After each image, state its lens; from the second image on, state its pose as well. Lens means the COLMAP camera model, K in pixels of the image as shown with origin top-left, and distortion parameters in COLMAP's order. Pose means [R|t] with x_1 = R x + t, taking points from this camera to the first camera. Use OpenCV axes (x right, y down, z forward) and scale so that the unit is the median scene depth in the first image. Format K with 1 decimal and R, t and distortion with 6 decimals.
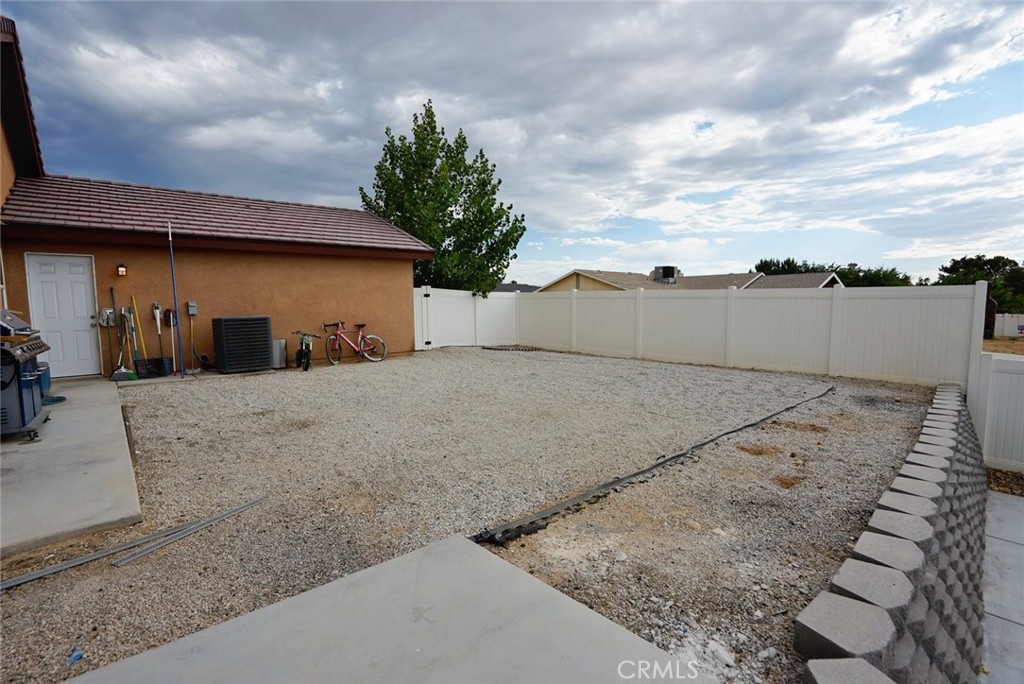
lens RADIAL K [[476.3, 0, 503.4], [0, 476.3, 349.6], [0, 0, 1]] dist [-0.056356, 0.018398]
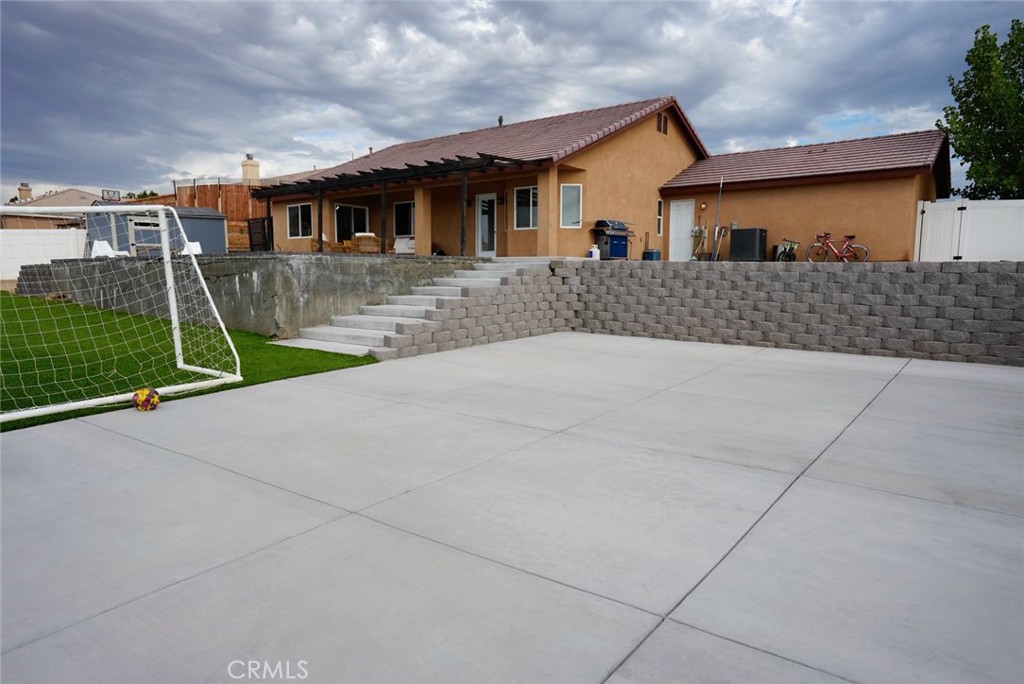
lens RADIAL K [[646.7, 0, 505.6], [0, 646.7, 346.4], [0, 0, 1]] dist [-0.009843, 0.033927]
pose [[0.190670, 0.121393, -0.974119, 0.985138], [-0.099348, 0.989616, 0.103878, 0.119628], [0.976614, 0.076970, 0.200751, -0.163319]]
